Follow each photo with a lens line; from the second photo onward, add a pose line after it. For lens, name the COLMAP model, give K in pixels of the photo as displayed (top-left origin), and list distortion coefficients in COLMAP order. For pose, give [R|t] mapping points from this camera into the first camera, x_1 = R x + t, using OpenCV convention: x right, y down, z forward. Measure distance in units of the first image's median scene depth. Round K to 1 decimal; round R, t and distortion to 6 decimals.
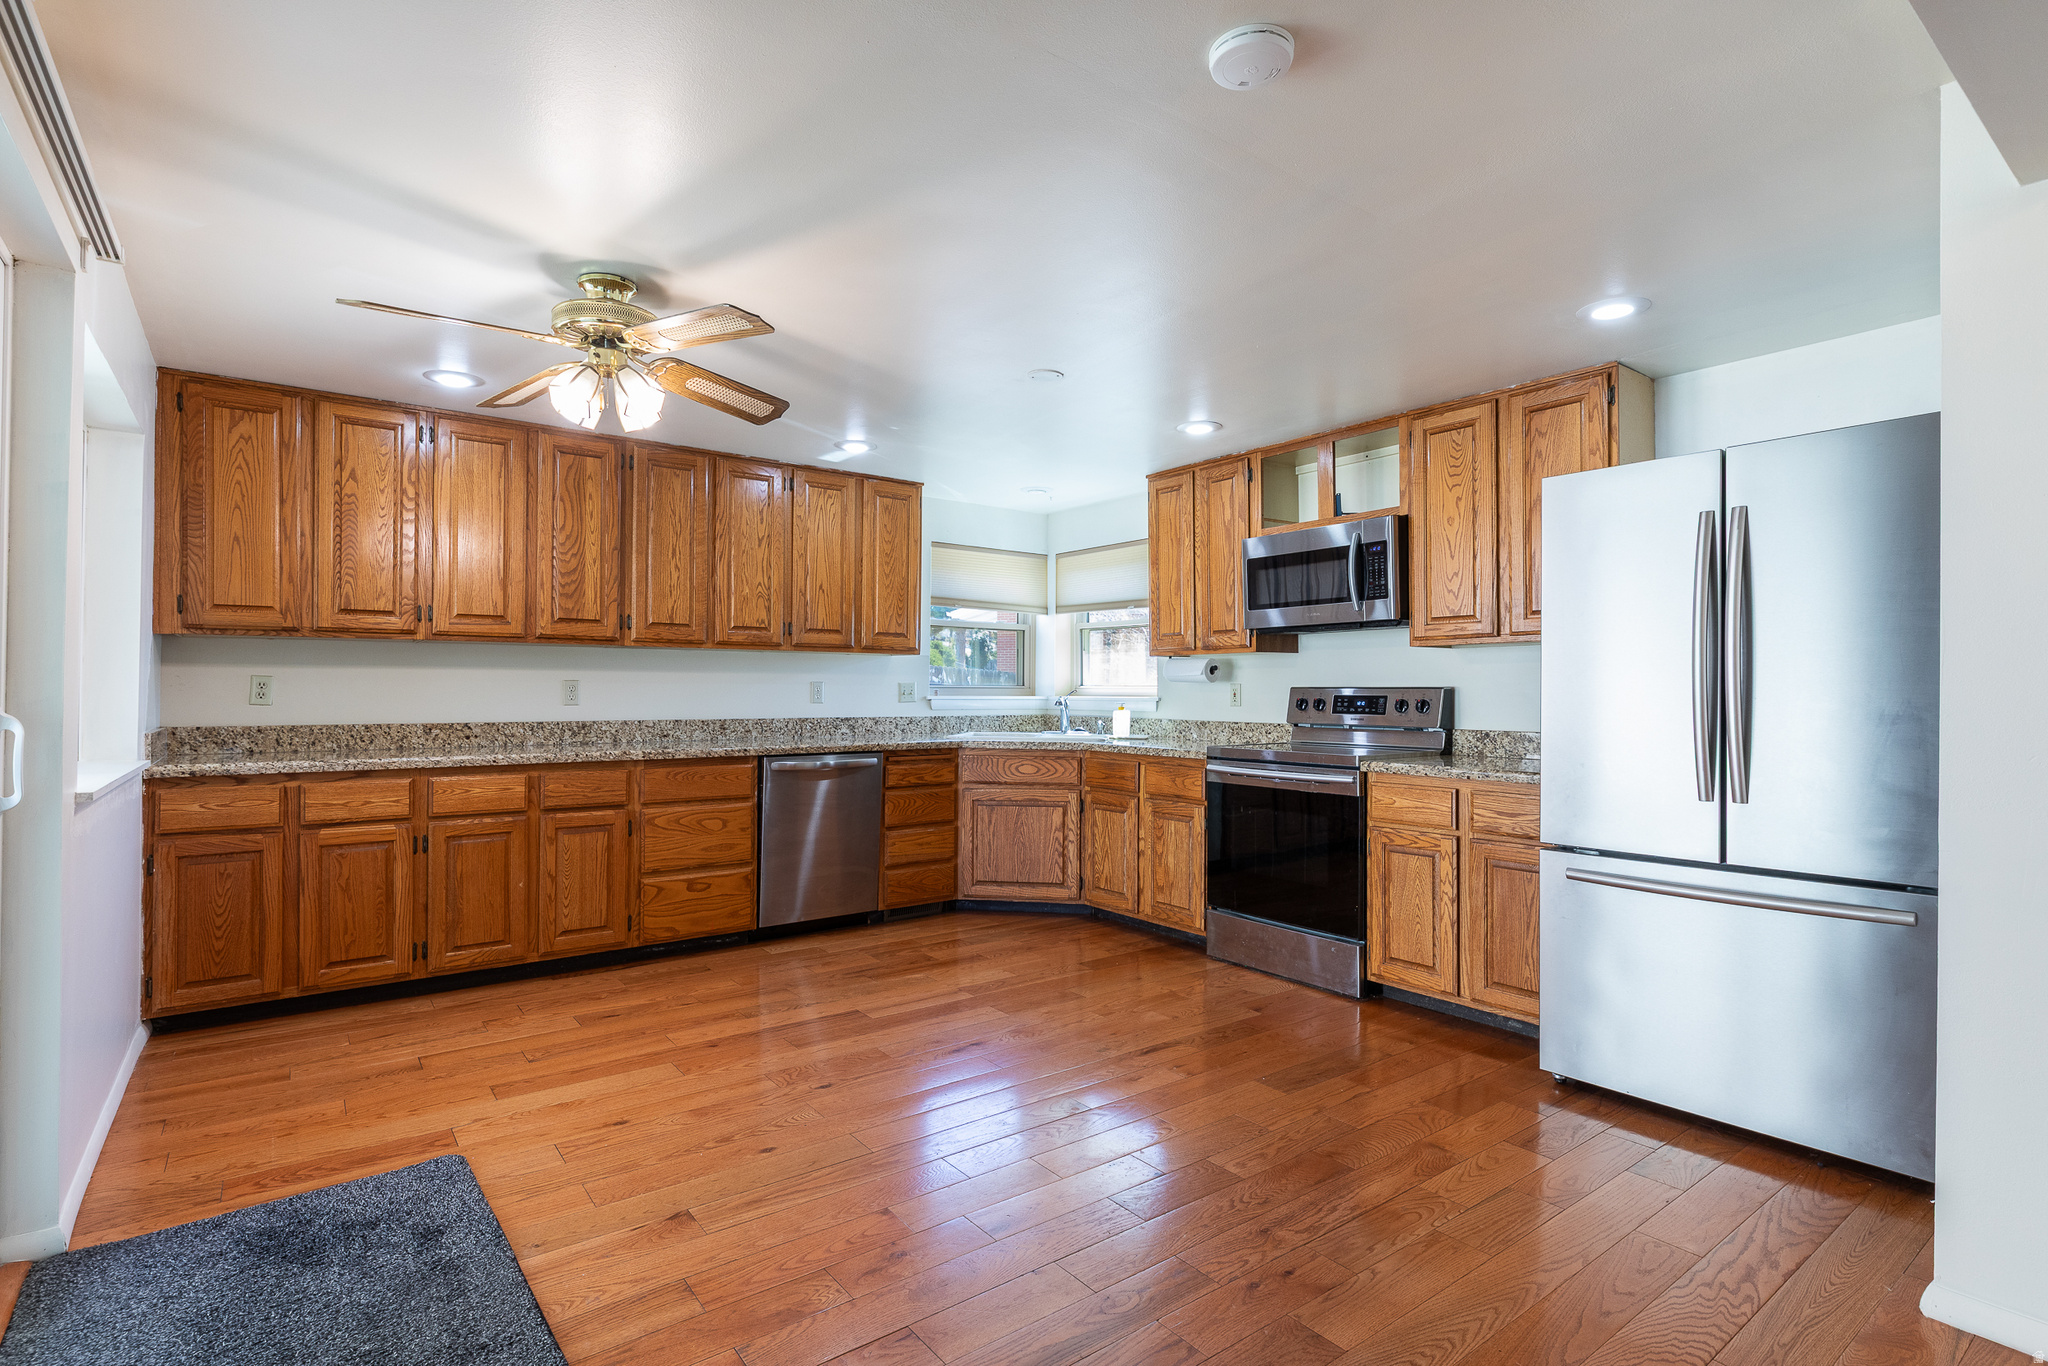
lens RADIAL K [[994.1, 0, 1026.3], [0, 994.1, 685.1], [0, 0, 1]] dist [-0.001155, -0.000504]
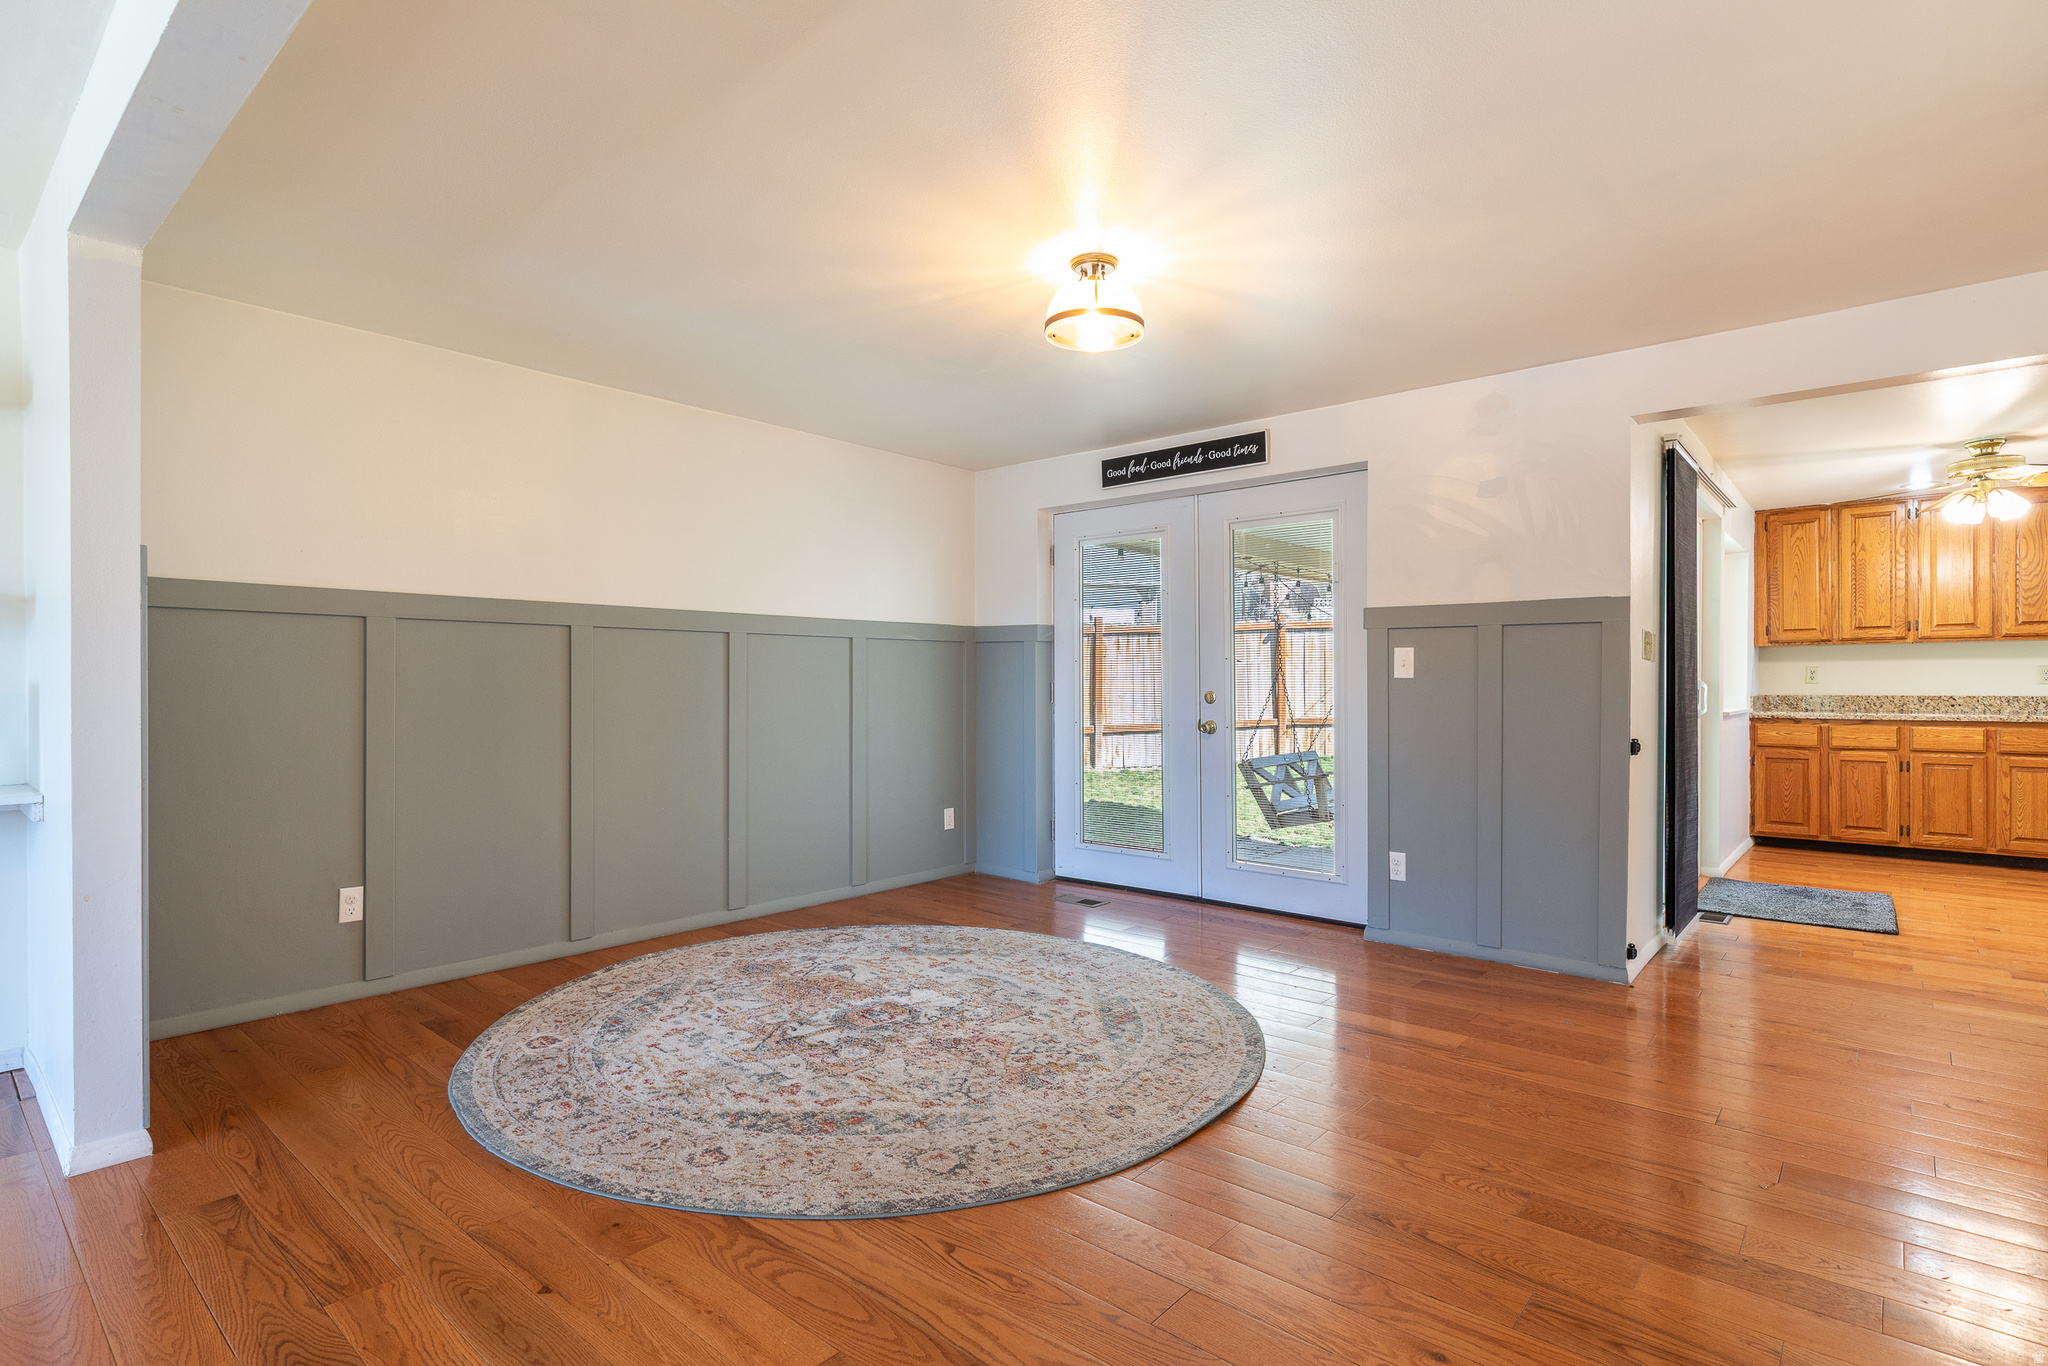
lens RADIAL K [[994.1, 0, 1020.2], [0, 994.1, 688.0], [0, 0, 1]] dist [-0.001155, -0.000504]
pose [[0.202726, 0.001255, -0.979235, 0.619403], [0.010818, 0.999935, 0.003521, 0.006478], [0.979176, -0.011308, 0.202700, -0.677861]]
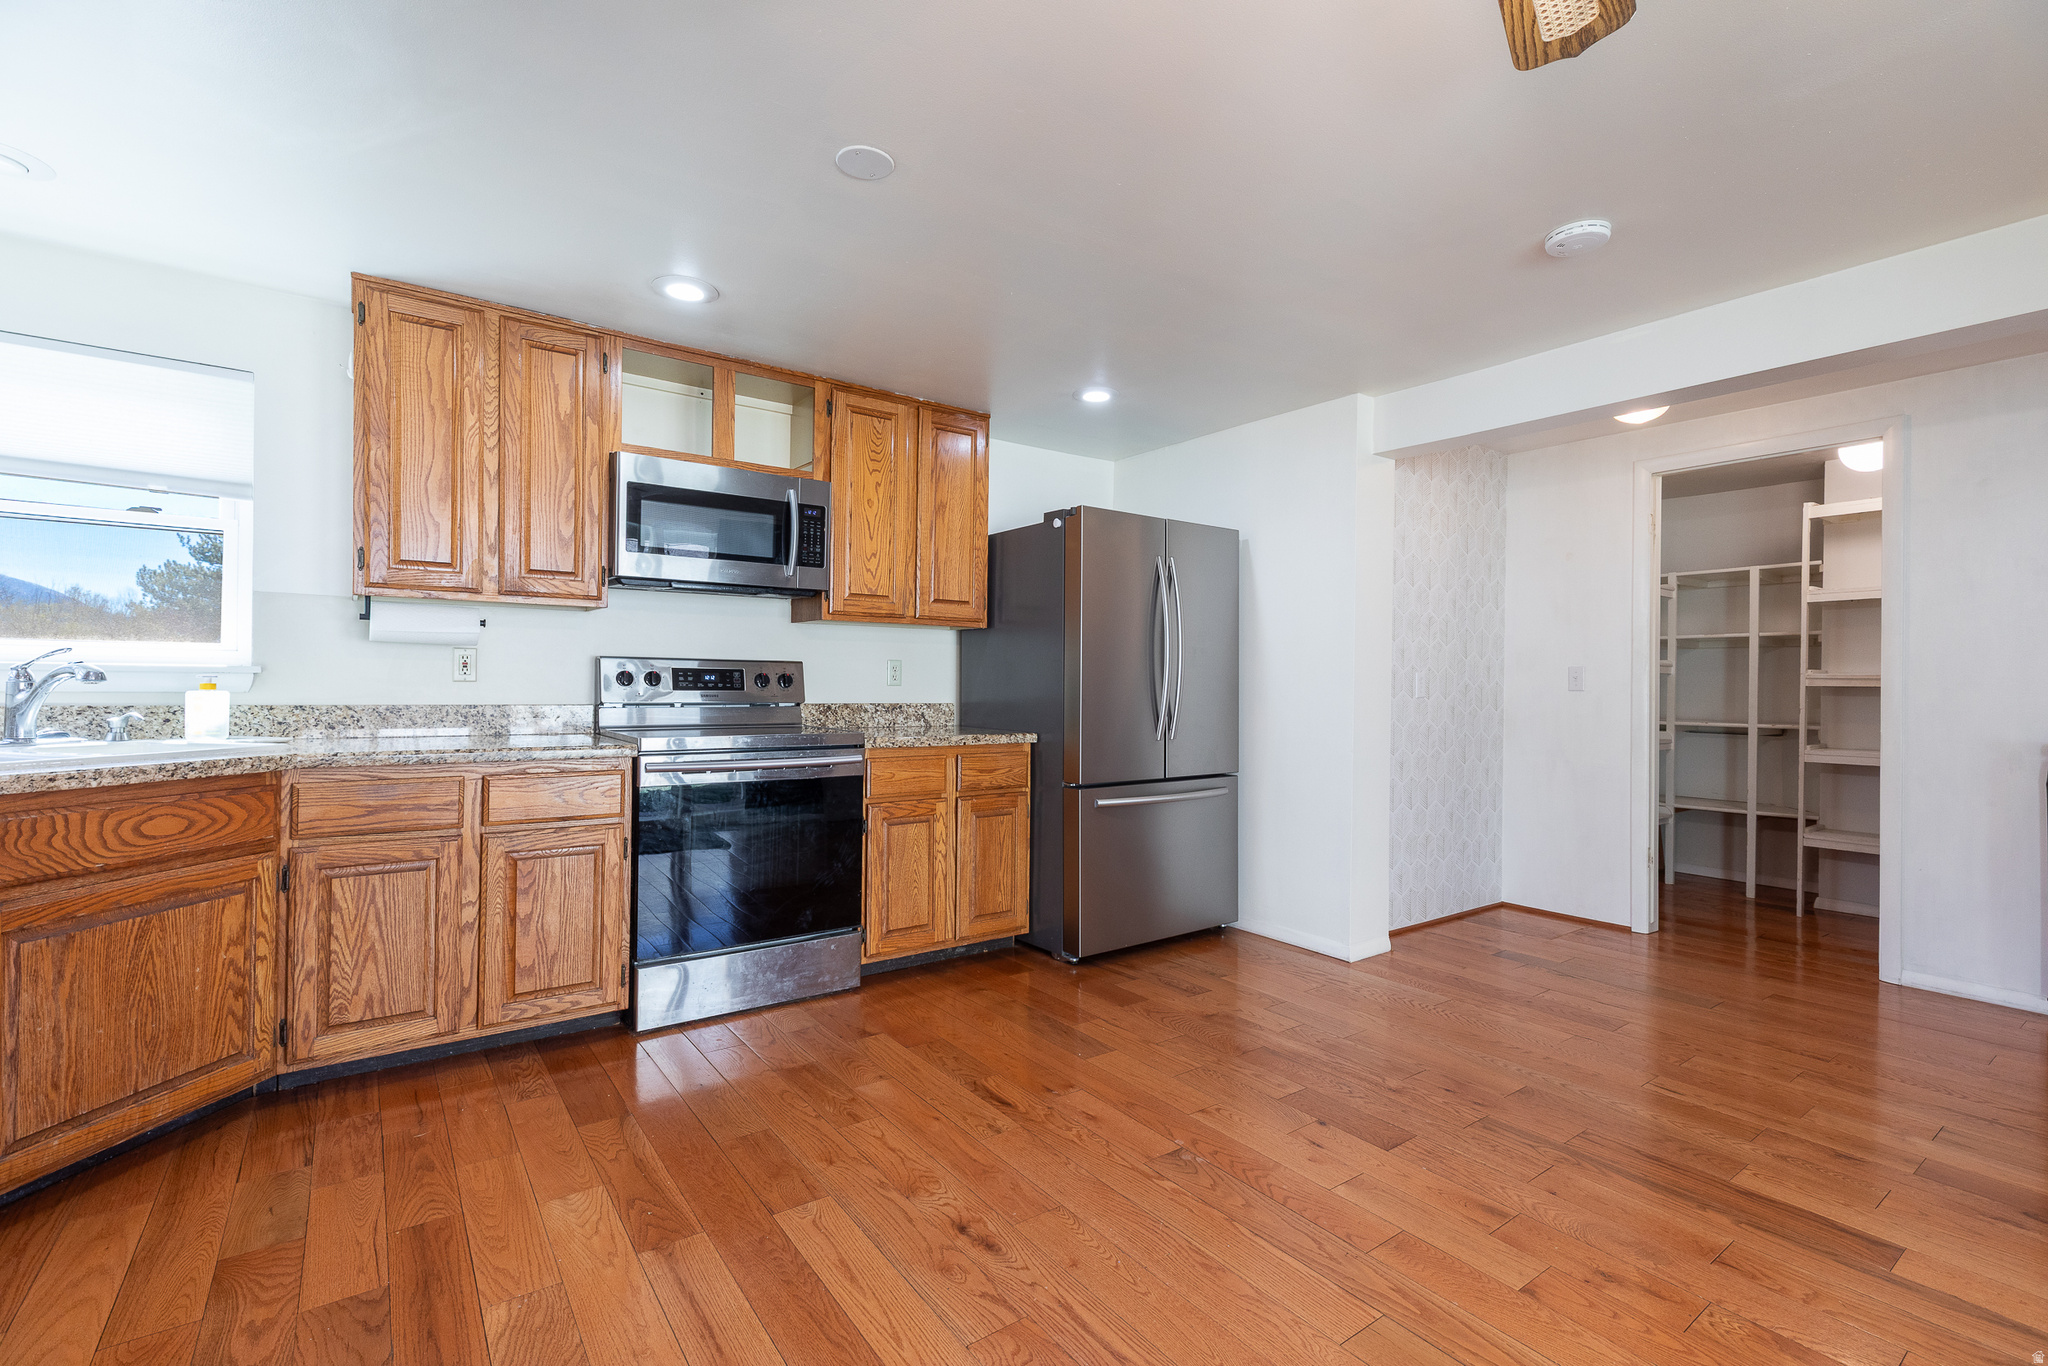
lens RADIAL K [[908.5, 0, 1018.3], [0, 908.5, 684.6], [0, 0, 1]] dist [0.002800, 0.000441]
pose [[0.023799, -0.006034, 0.999699, -0.527634], [-0.018537, 0.999807, 0.006476, 0.016486], [-0.999545, -0.018685, 0.023683, 0.824376]]
